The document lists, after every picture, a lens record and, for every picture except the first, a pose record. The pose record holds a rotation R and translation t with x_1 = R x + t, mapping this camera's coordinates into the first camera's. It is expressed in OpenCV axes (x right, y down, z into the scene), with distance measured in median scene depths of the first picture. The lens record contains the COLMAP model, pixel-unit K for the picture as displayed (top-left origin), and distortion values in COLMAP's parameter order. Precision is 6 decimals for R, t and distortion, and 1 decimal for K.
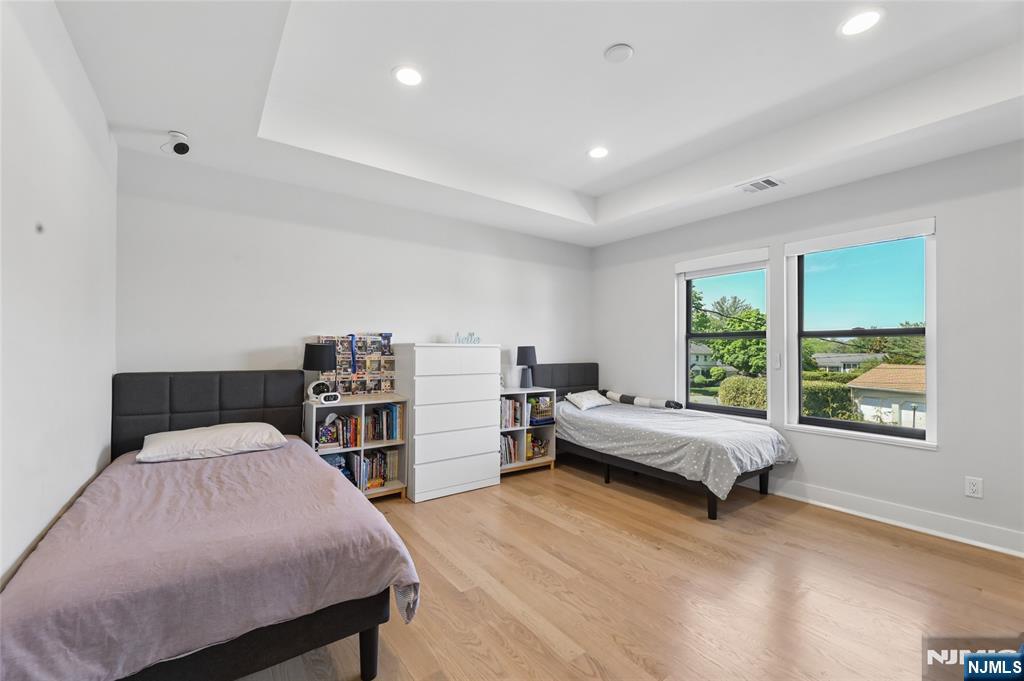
lens RADIAL K [[417.9, 0, 512.6], [0, 417.9, 347.7], [0, 0, 1]] dist [-0.007487, 0.001616]
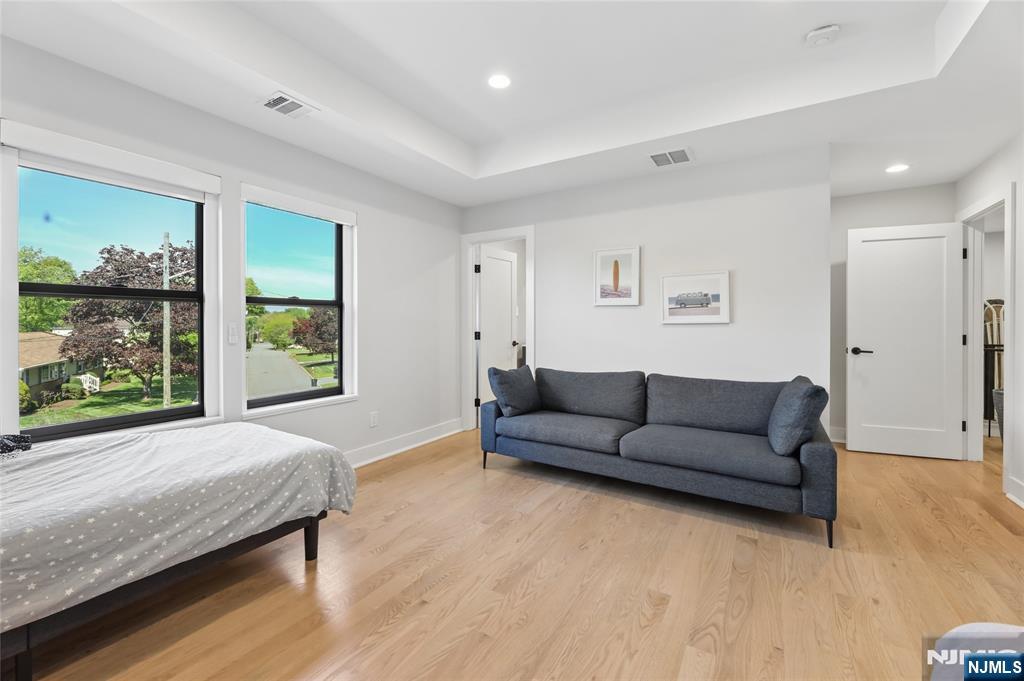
lens RADIAL K [[417.9, 0, 509.6], [0, 417.9, 327.3], [0, 0, 1]] dist [-0.007487, 0.001616]
pose [[-0.369592, -0.016224, 0.929053, -0.278050], [-0.011543, 0.999851, 0.012868, 0.005734], [-0.929122, -0.005968, -0.369724, 0.898550]]
